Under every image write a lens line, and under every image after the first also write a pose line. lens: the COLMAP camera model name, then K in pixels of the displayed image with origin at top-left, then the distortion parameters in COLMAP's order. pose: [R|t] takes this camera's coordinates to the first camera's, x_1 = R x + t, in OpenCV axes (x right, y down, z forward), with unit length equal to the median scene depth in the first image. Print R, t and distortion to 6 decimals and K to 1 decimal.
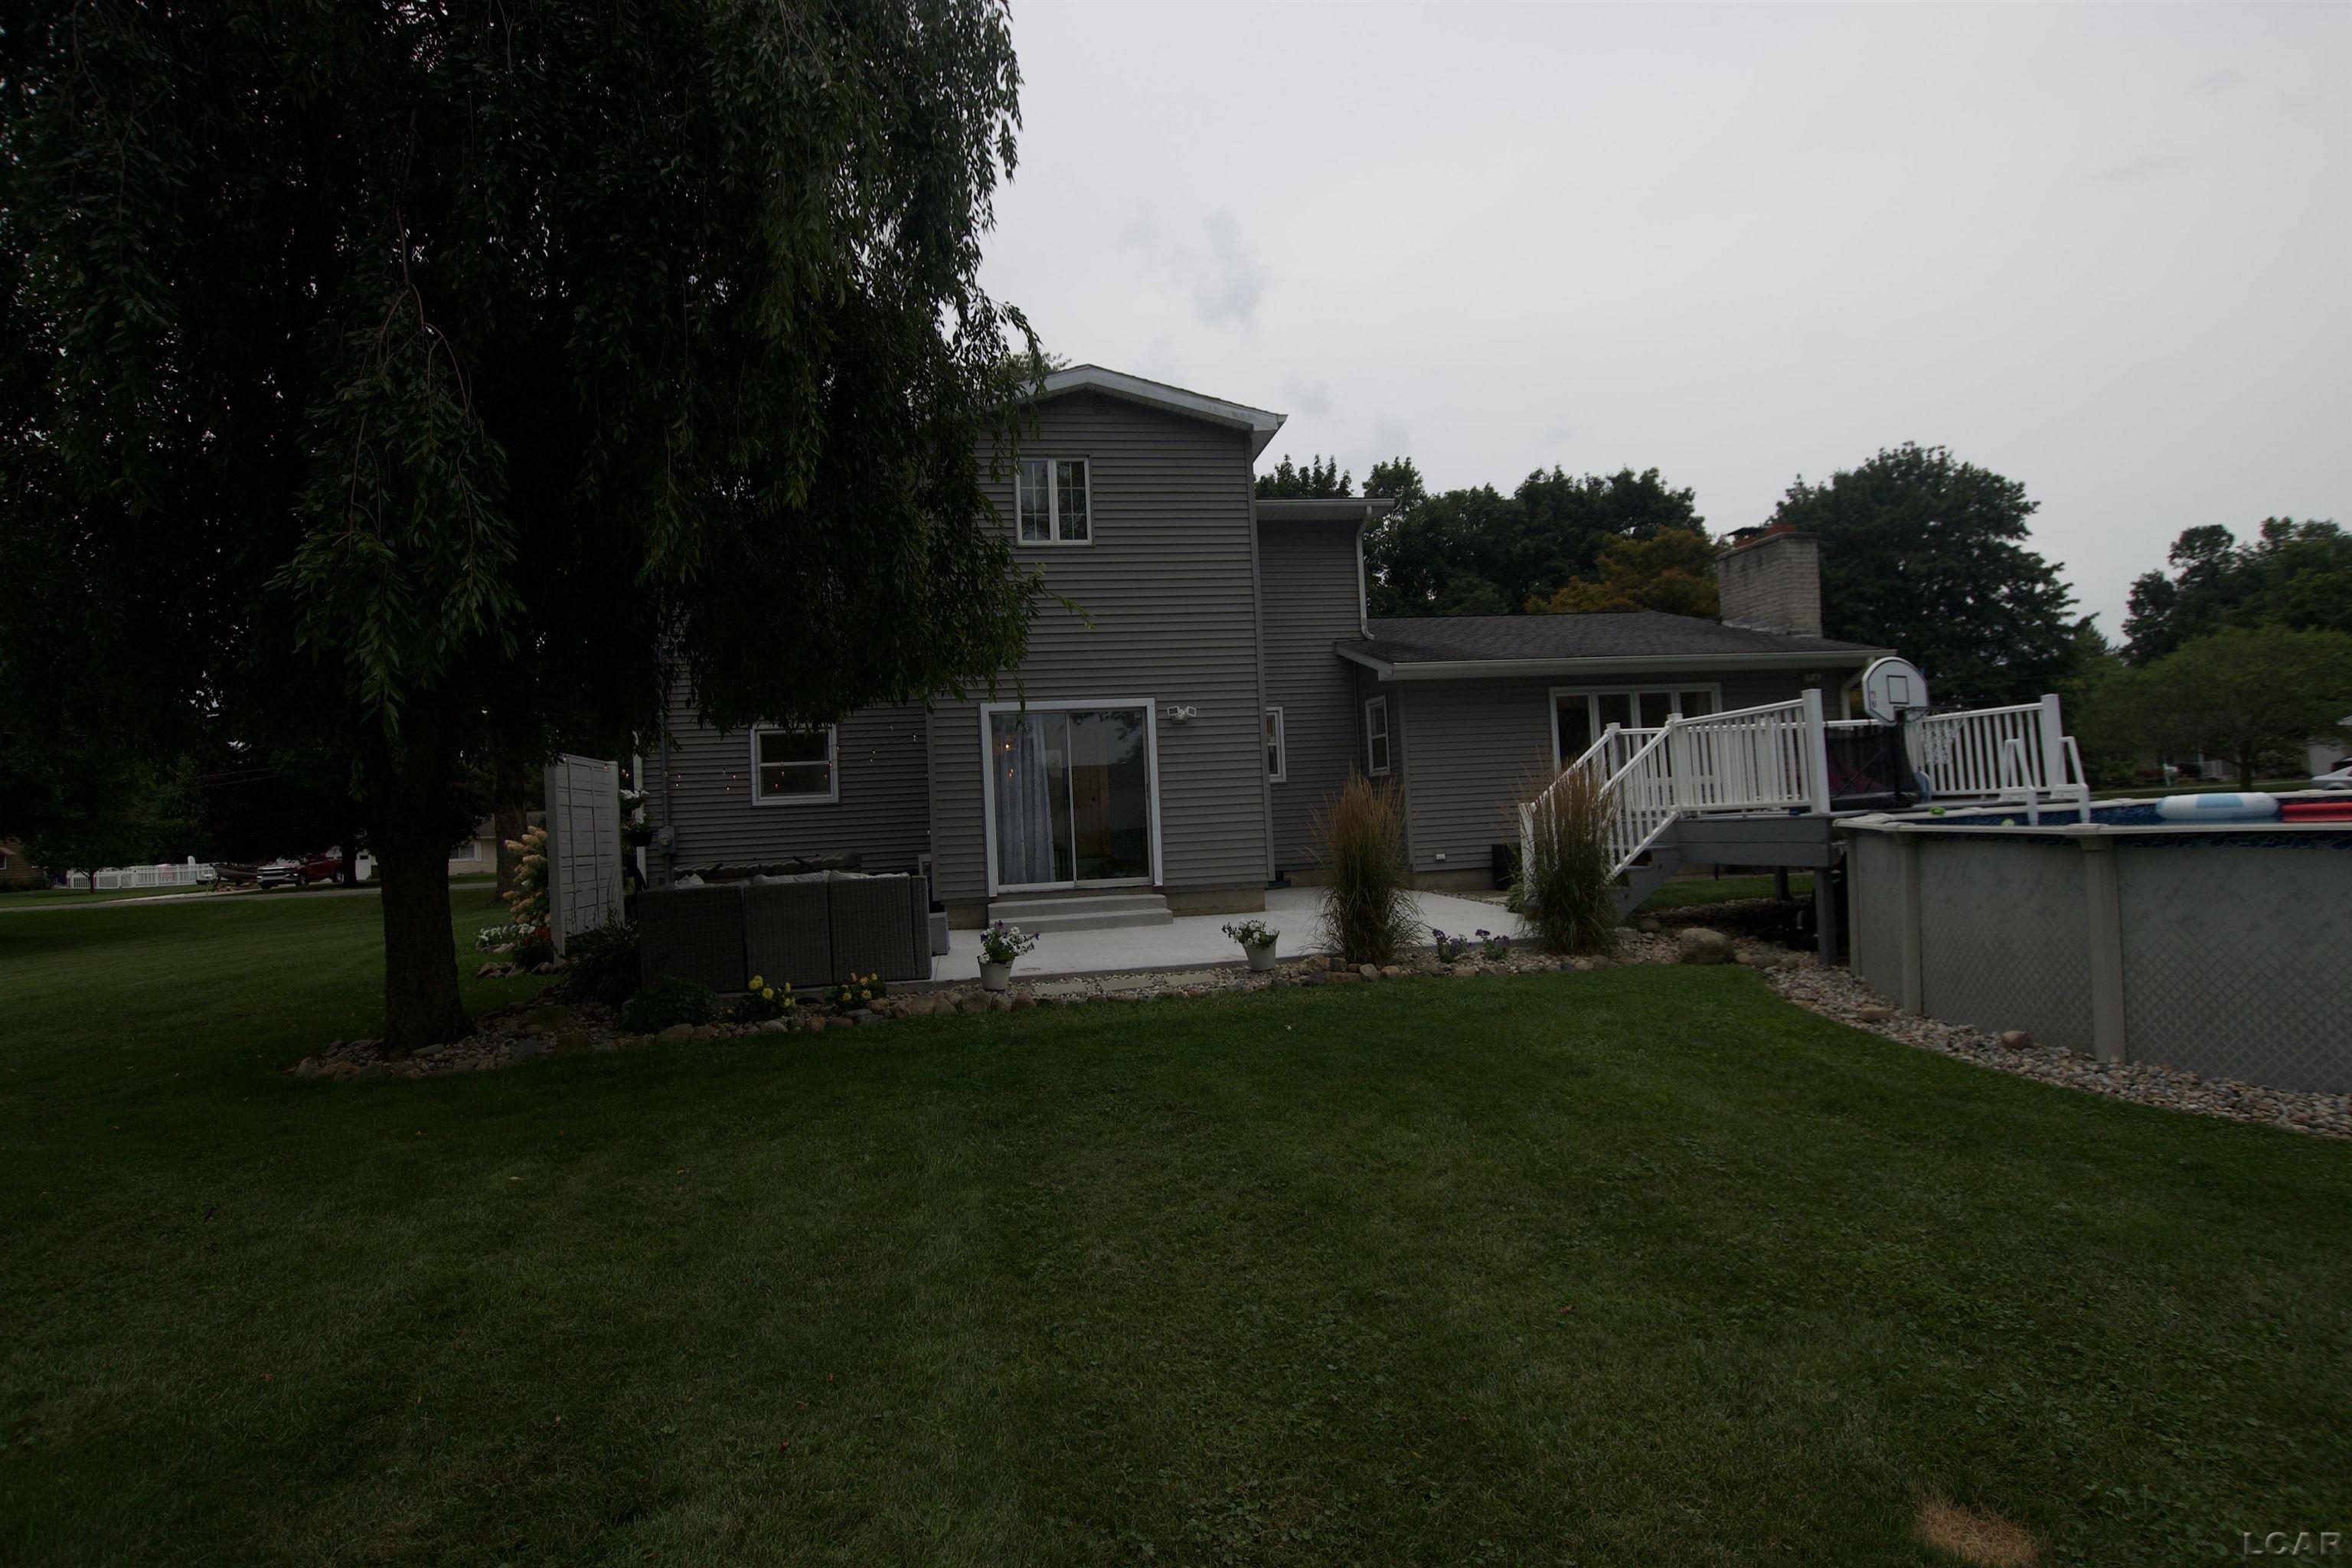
lens RADIAL K [[1209.1, 0, 1175.0], [0, 1209.1, 761.4], [0, 0, 1]] dist [-0.020227, -0.000429]
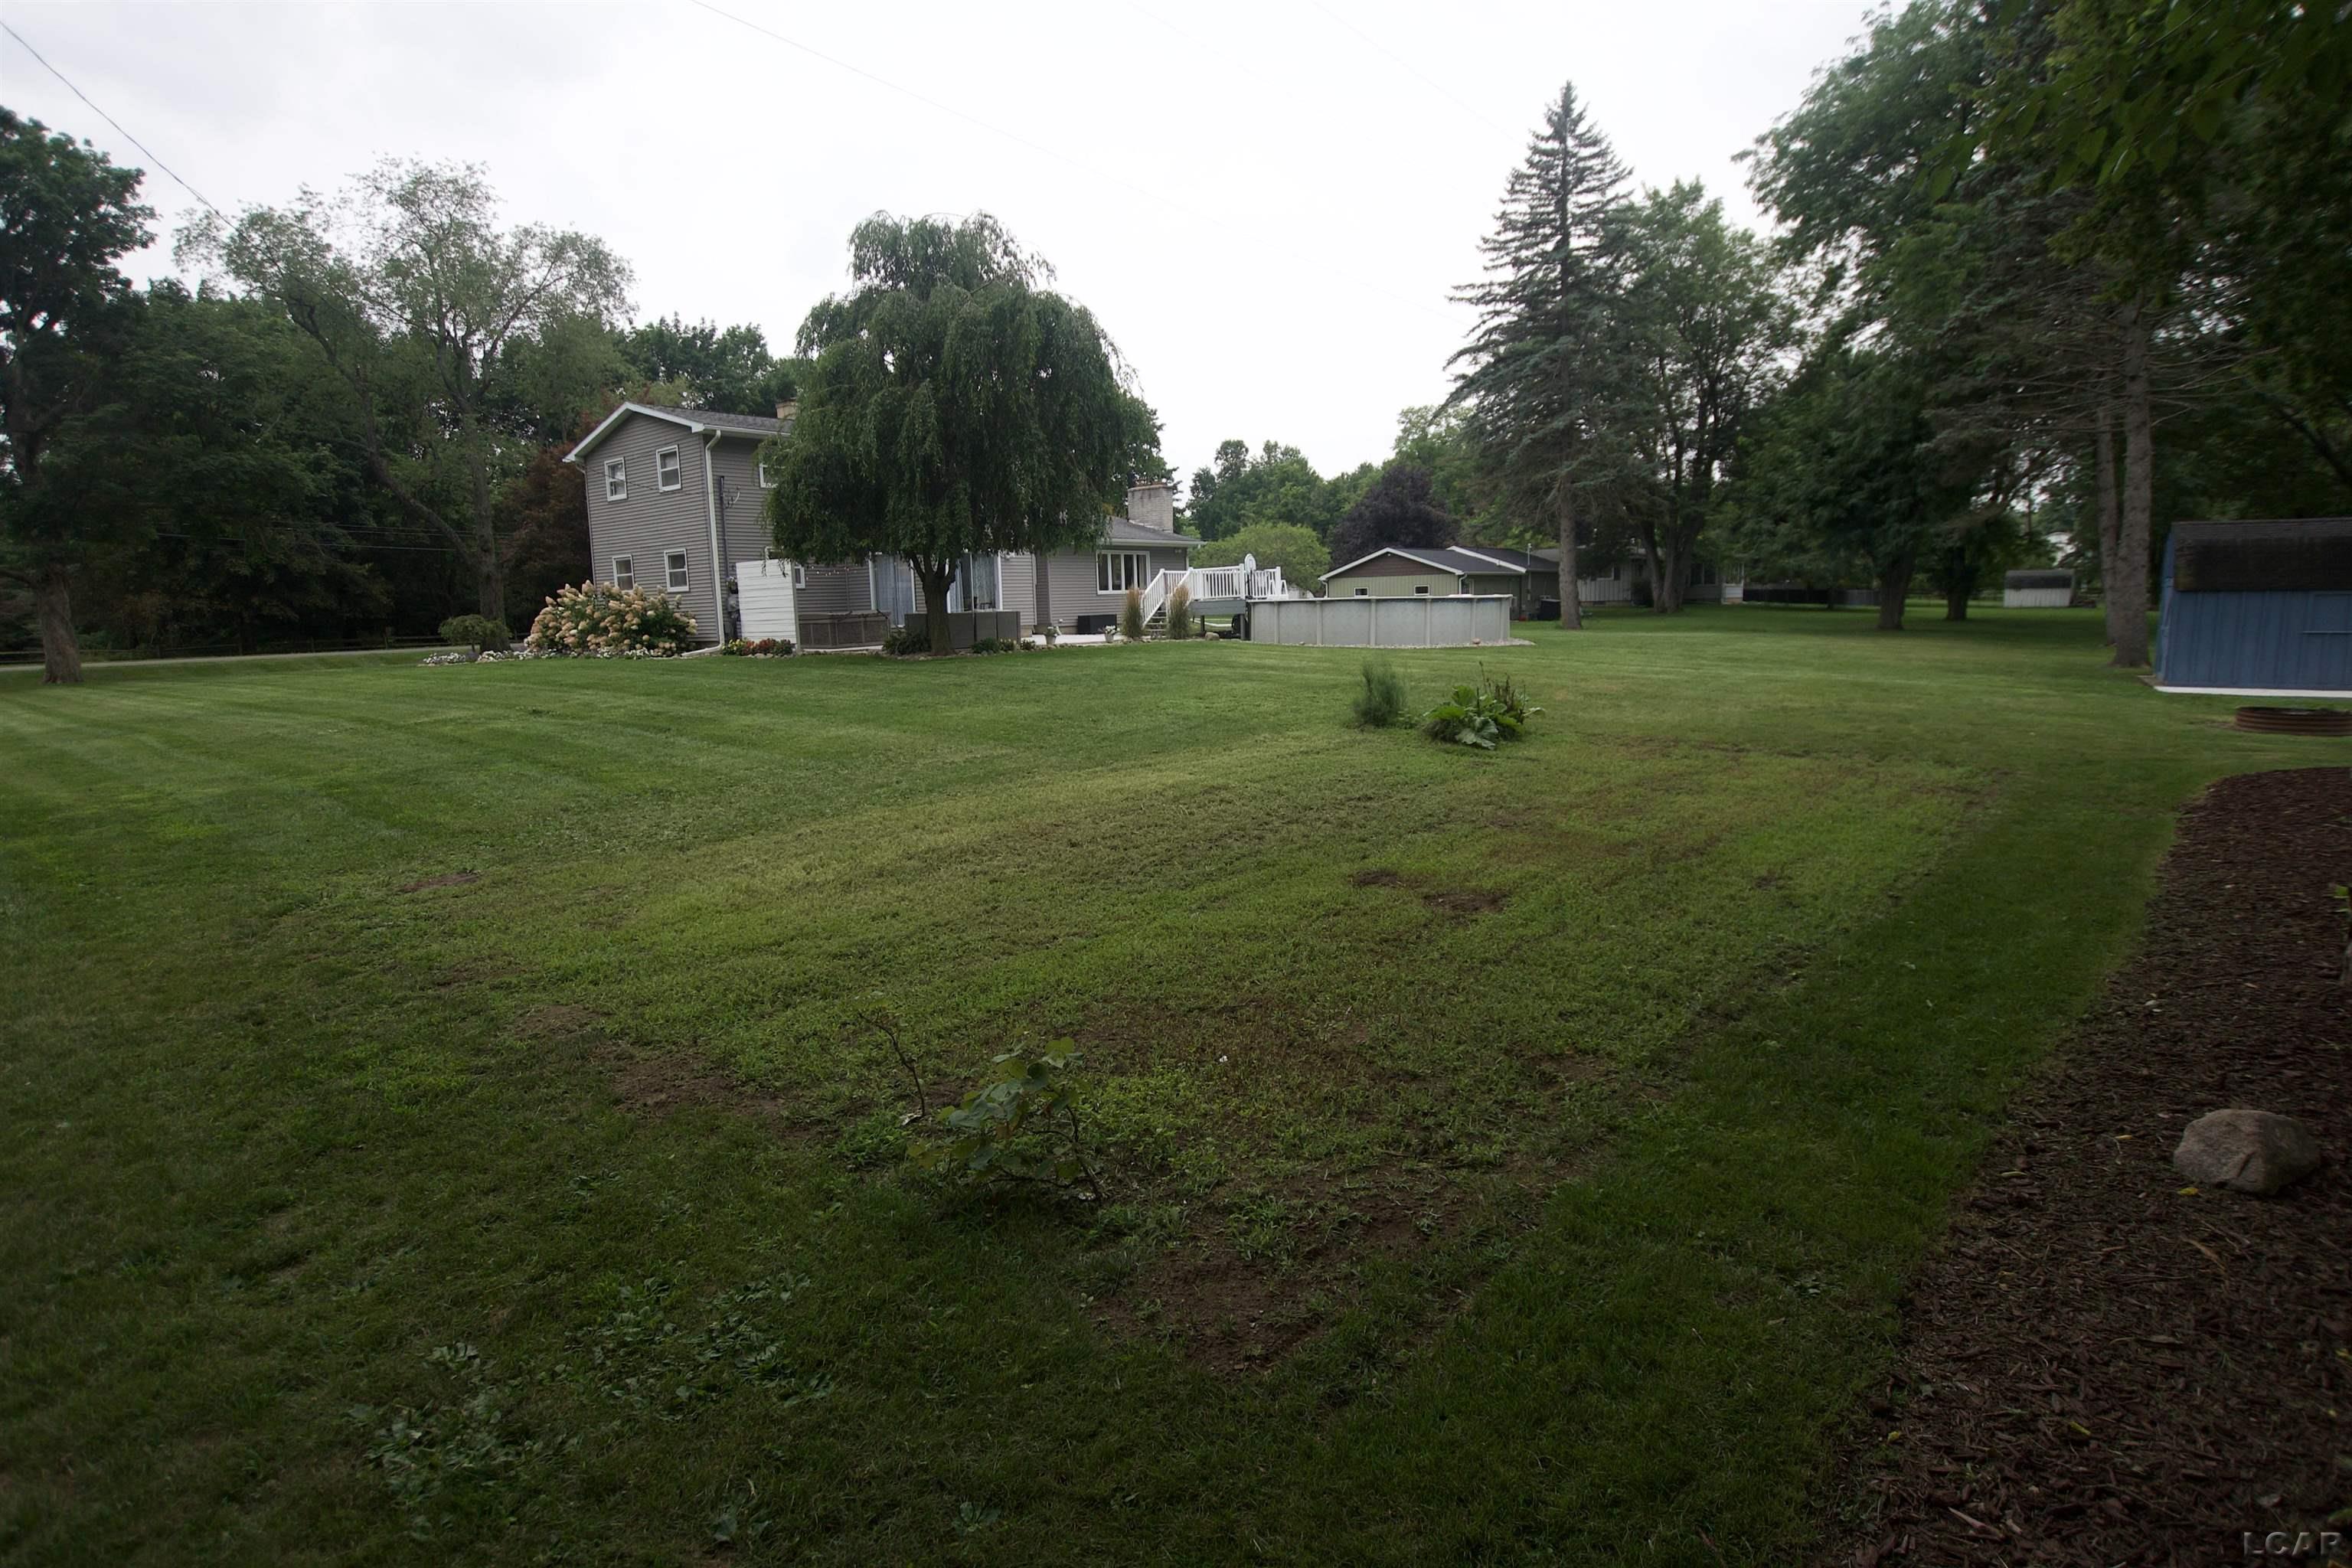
lens RADIAL K [[1209.1, 0, 1175.0], [0, 1209.1, 761.4], [0, 0, 1]] dist [-0.020227, -0.000429]
pose [[0.768165, -0.054888, 0.637895, -0.224439], [-0.038525, 0.990551, 0.131625, 0.006104], [-0.639092, -0.125685, 0.758792, -0.191422]]
